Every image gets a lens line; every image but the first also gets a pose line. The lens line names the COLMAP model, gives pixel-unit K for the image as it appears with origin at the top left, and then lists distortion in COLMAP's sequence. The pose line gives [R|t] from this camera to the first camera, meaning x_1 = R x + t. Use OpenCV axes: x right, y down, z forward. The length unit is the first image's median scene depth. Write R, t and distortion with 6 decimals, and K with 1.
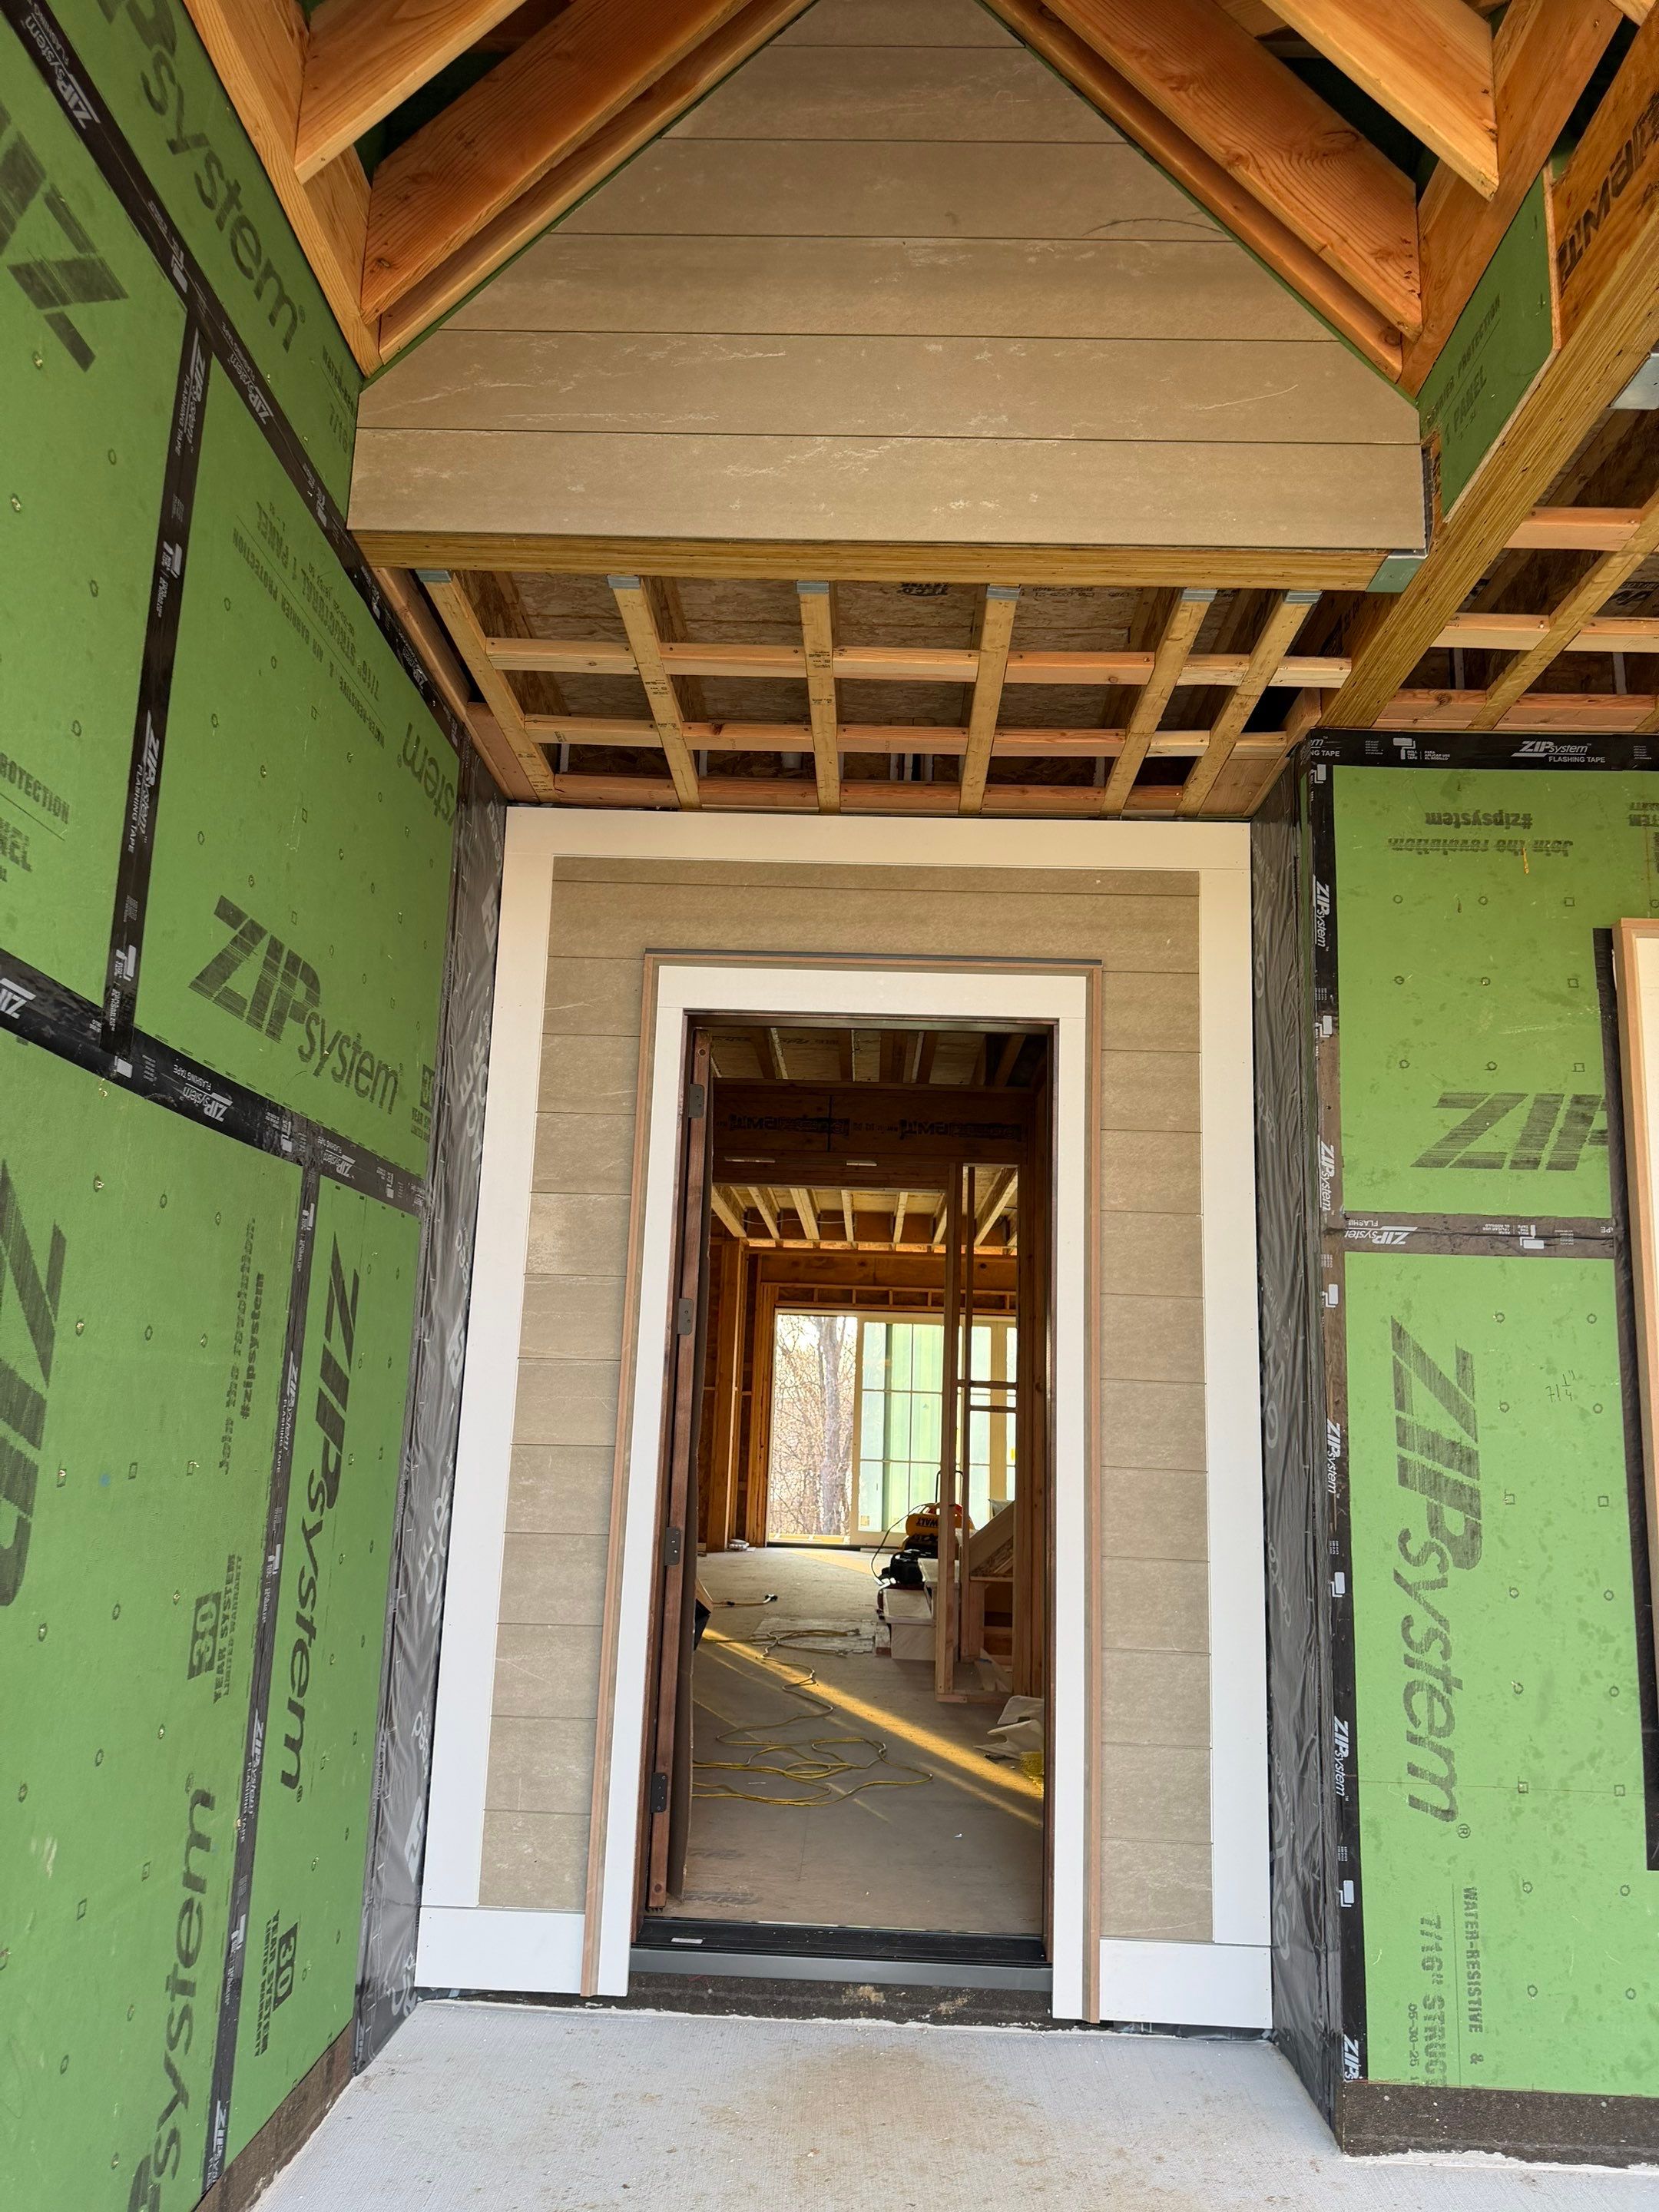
lens RADIAL K [[1508.8, 0, 819.7], [0, 1508.8, 1110.8], [0, 0, 1]] dist [0.023284, -0.044416]
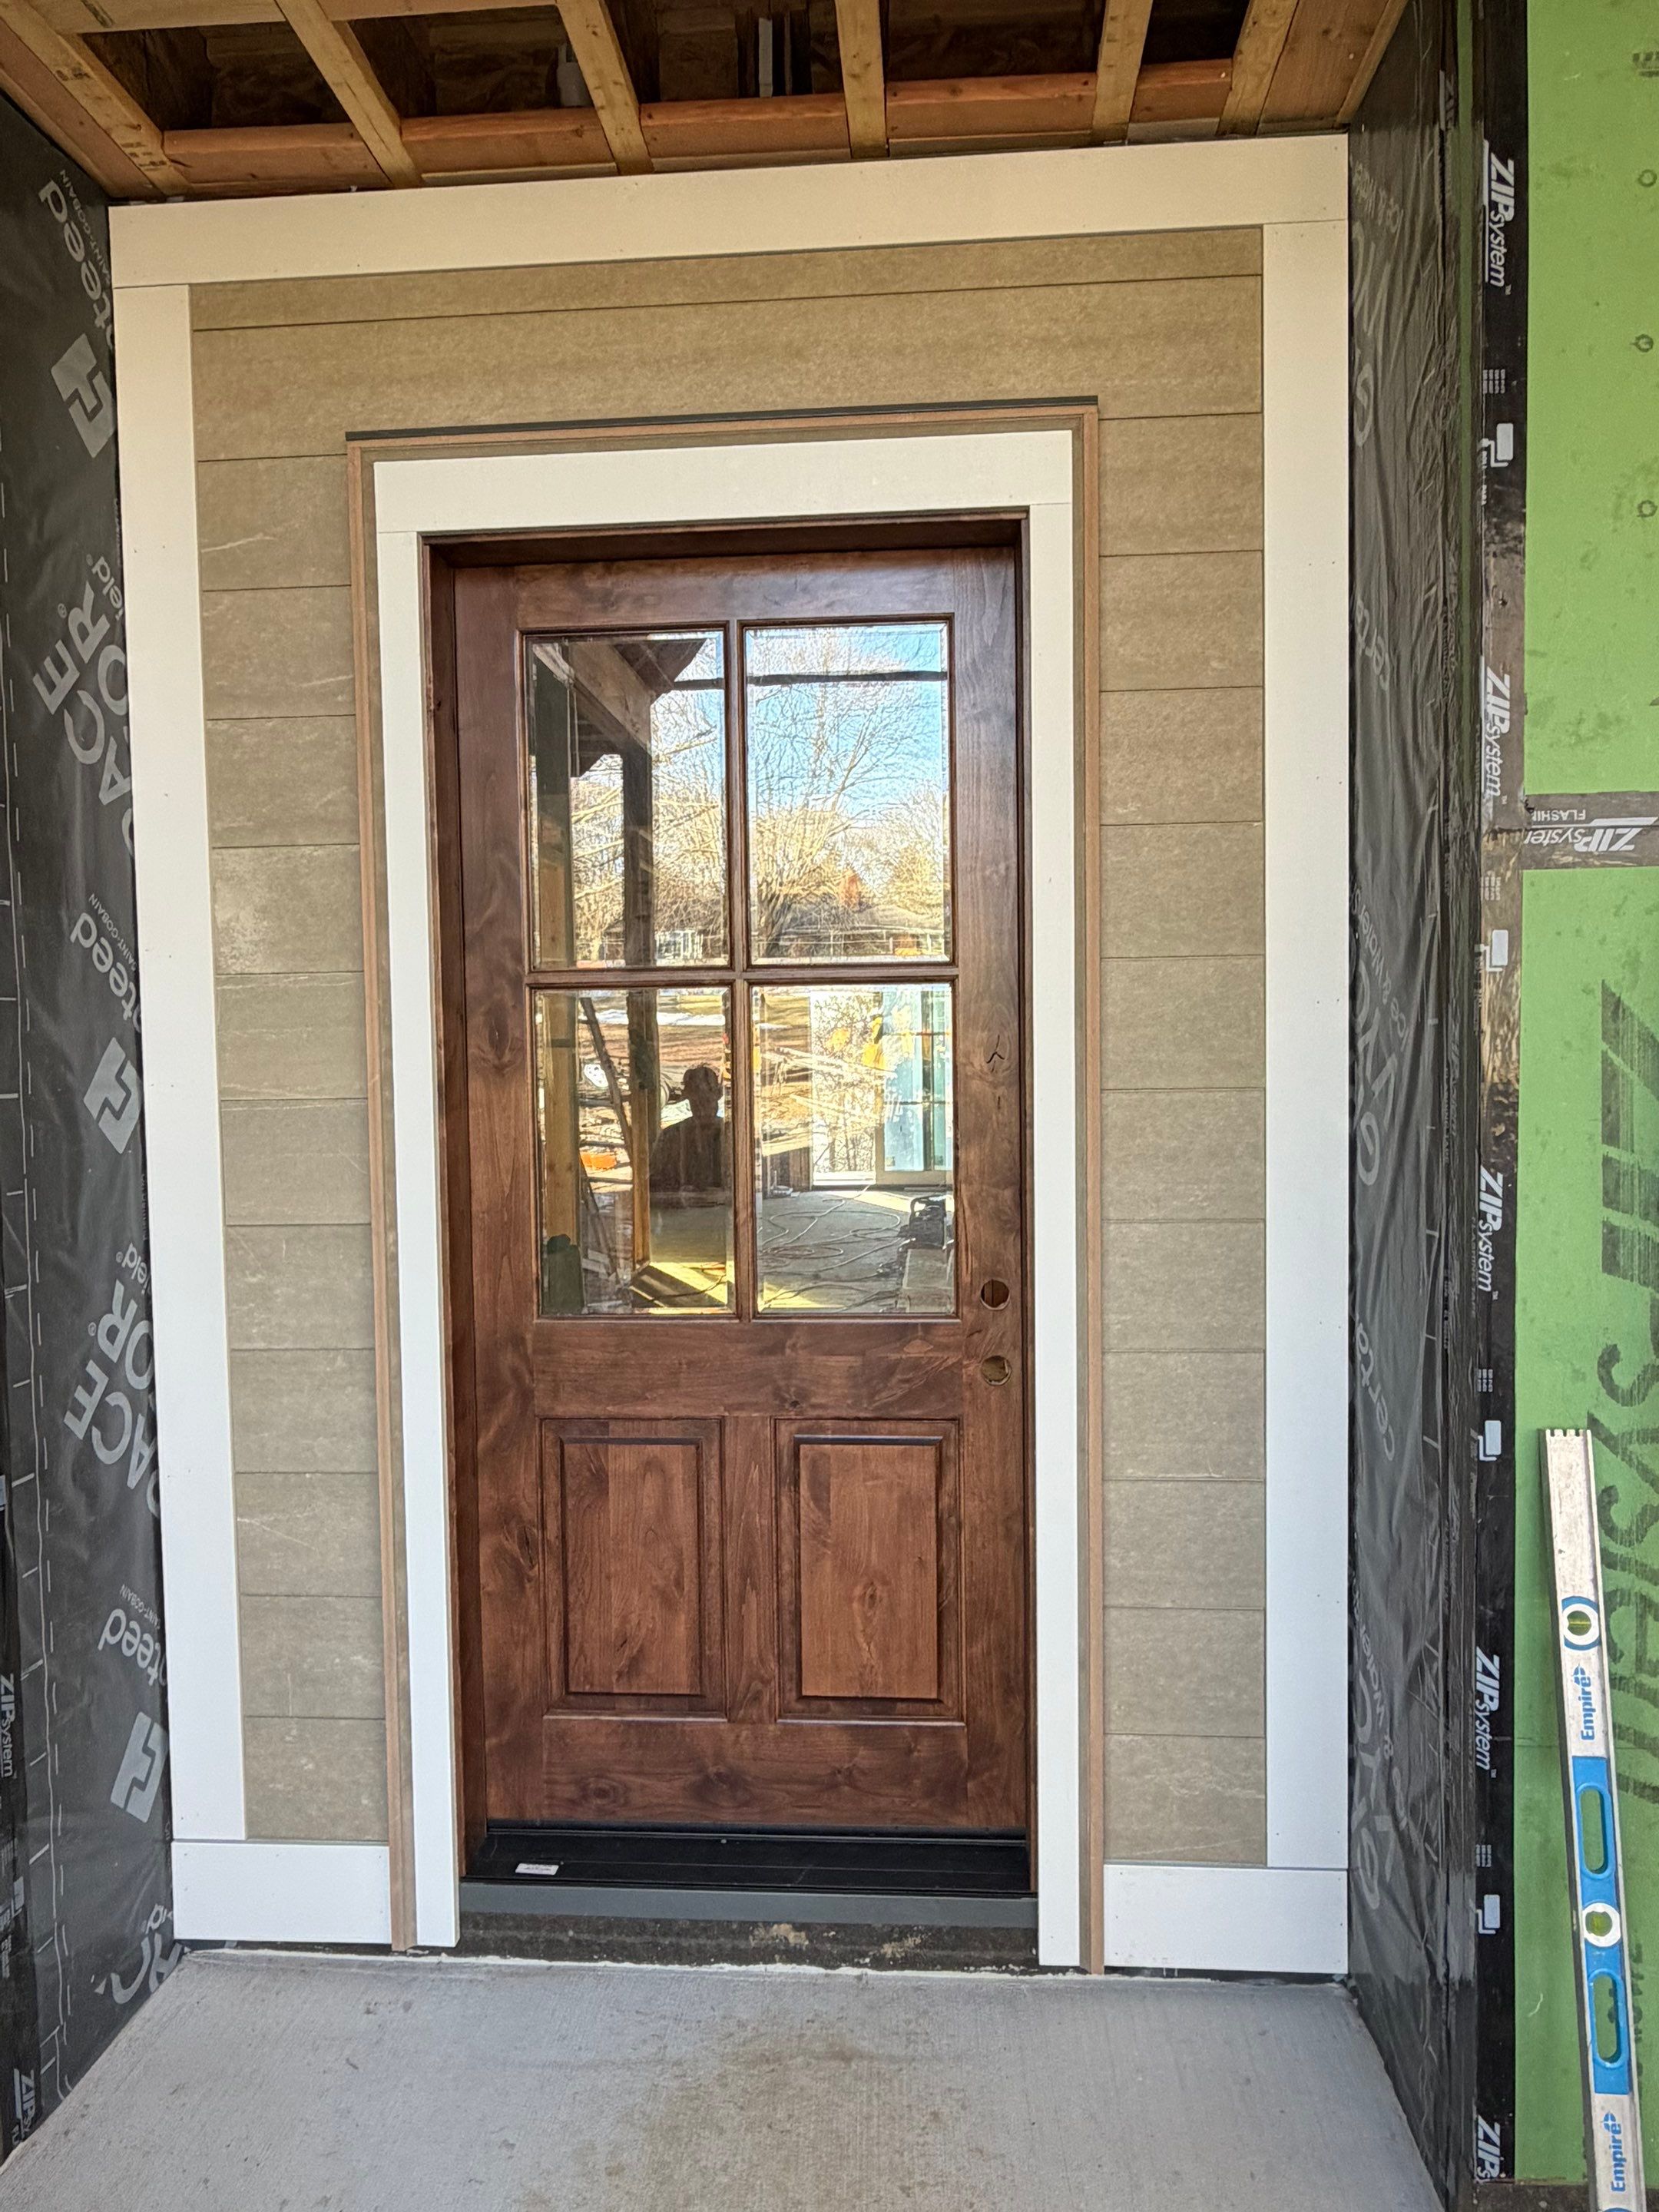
lens RADIAL K [[1358.4, 0, 842.2], [0, 1358.4, 1097.5], [0, 0, 1]] dist [0.006826, 0.001352]
pose [[0.997504, -0.048047, -0.051748, 0.116326], [0.058942, 0.970096, 0.235458, 0.040812], [0.038887, -0.237920, 0.970506, 0.472534]]
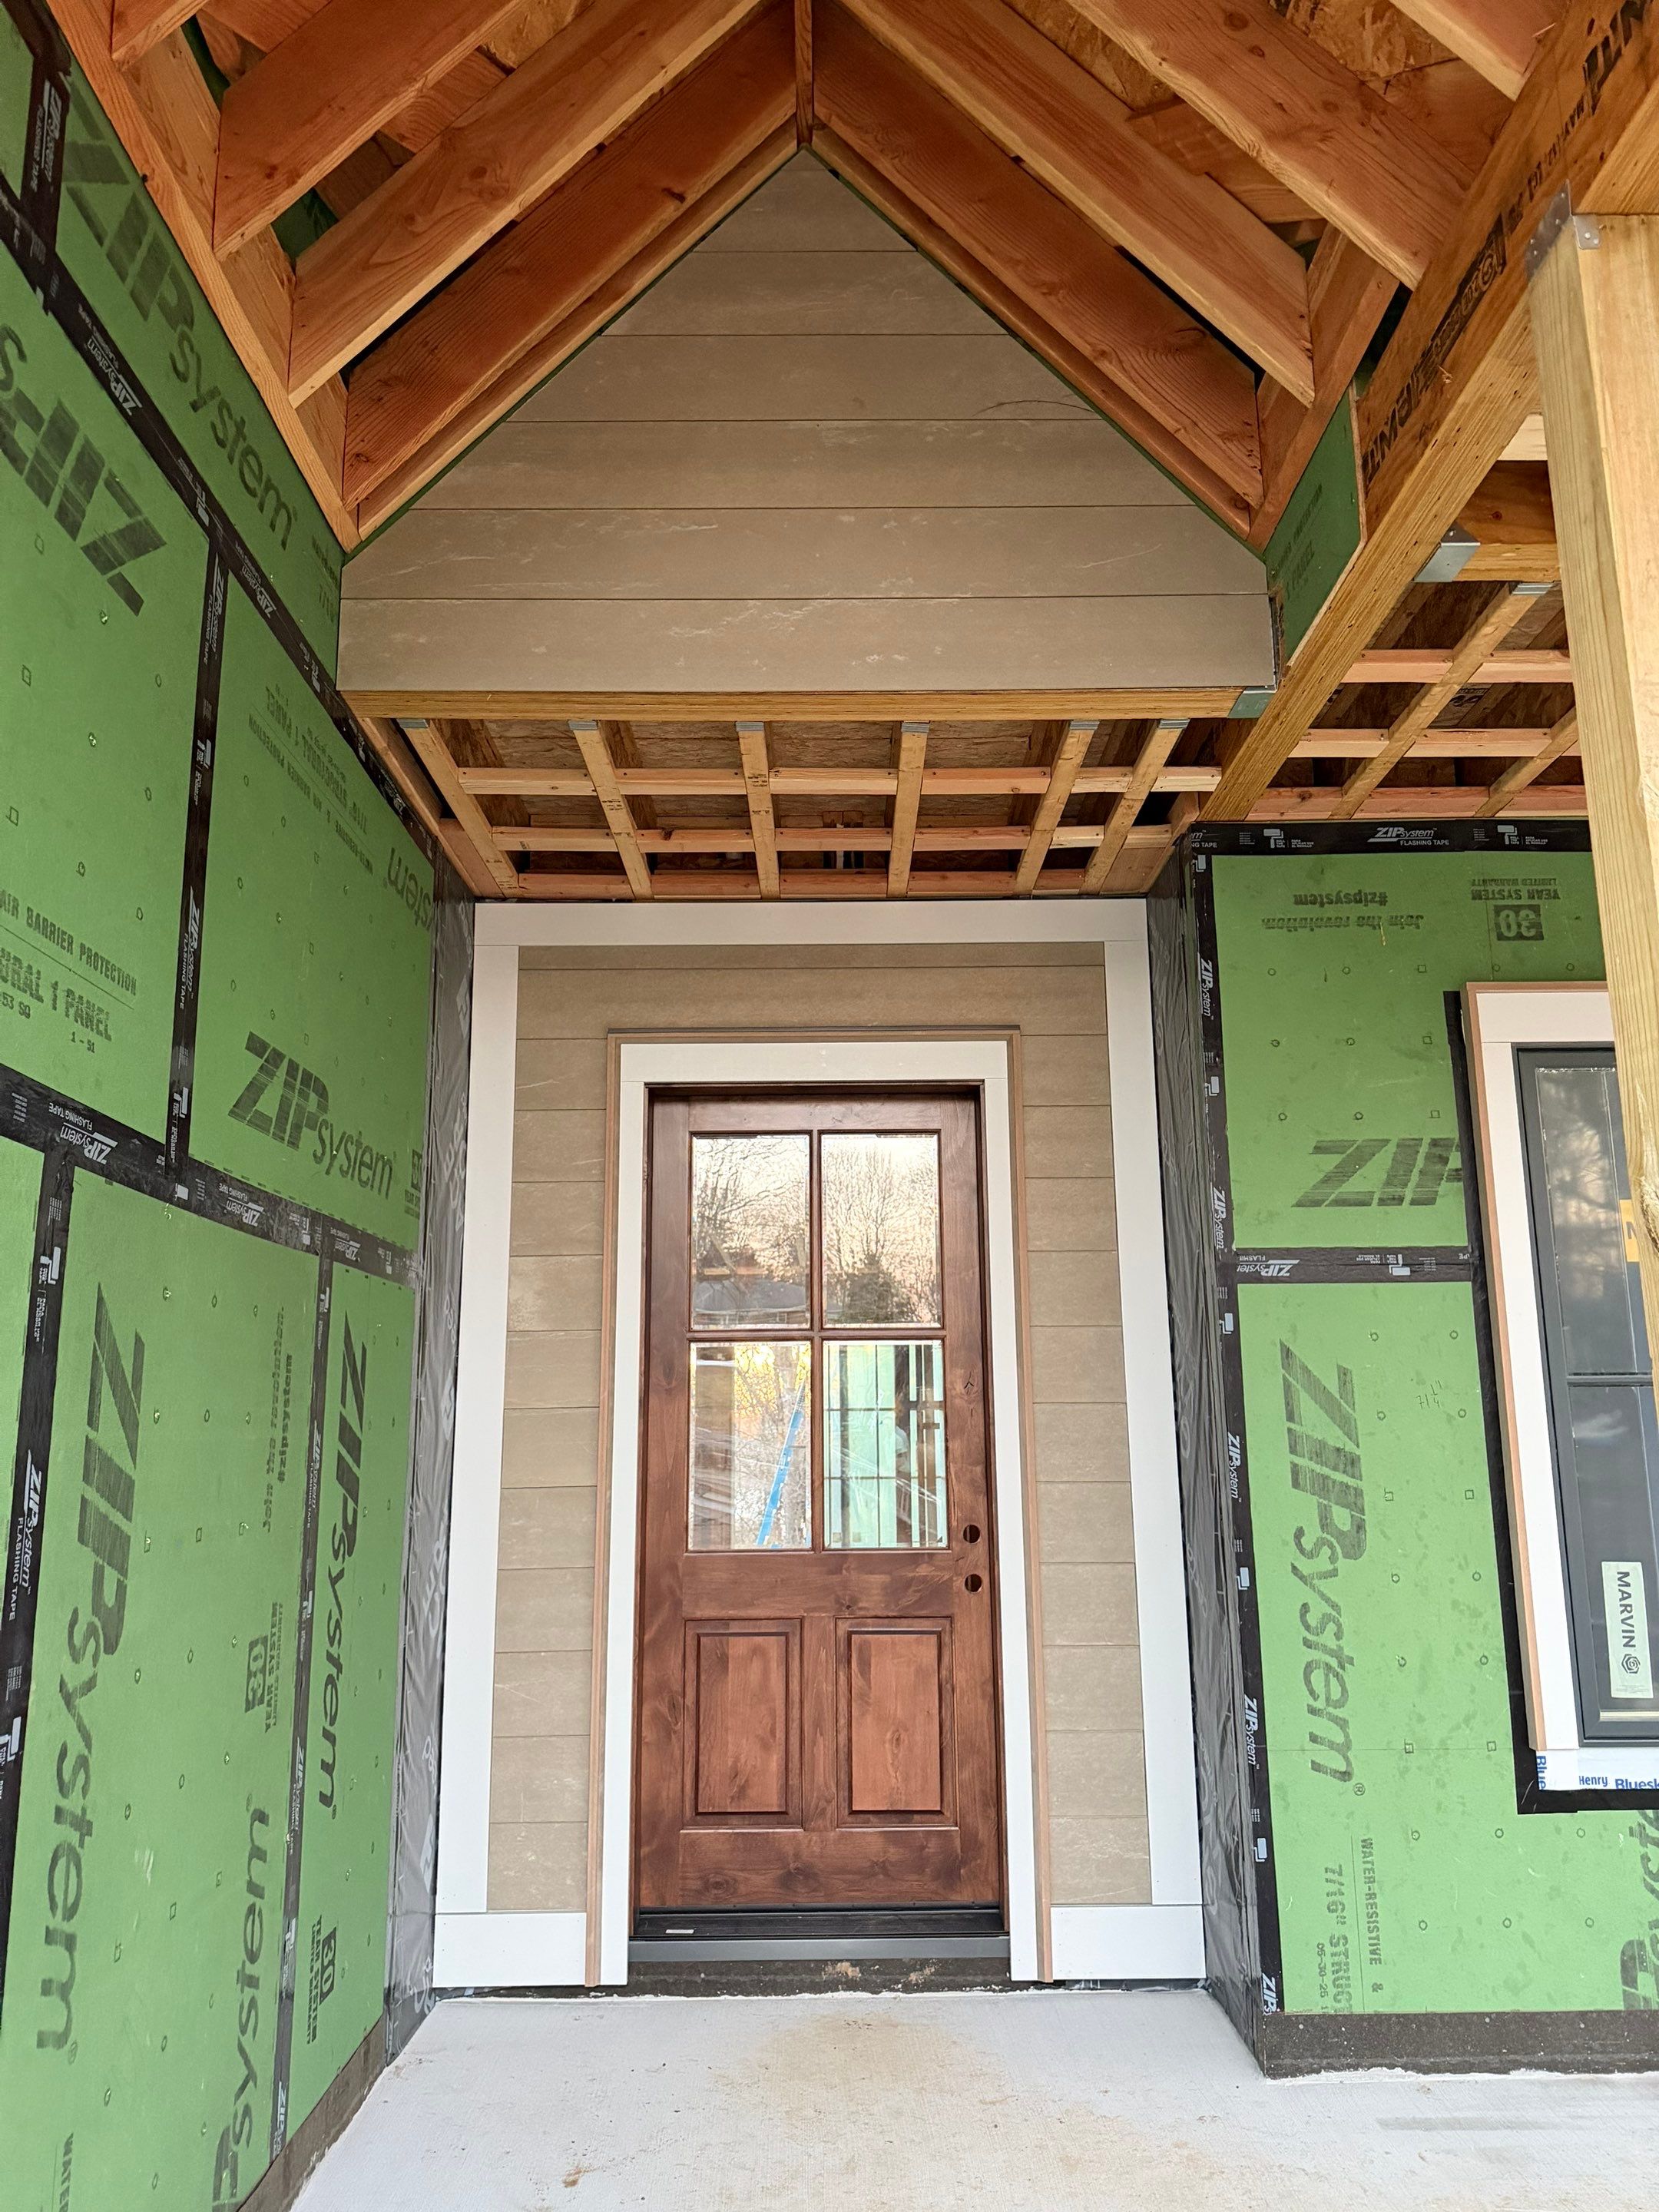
lens RADIAL K [[1518.9, 0, 829.5], [0, 1518.9, 1106.0], [0, 0, 1]] dist [0.038556, -0.076893]
pose [[0.998396, -0.037709, 0.042230, -0.003118], [0.038142, 0.999227, -0.009512, -0.040317], [-0.041839, 0.011108, 0.999063, -0.128421]]
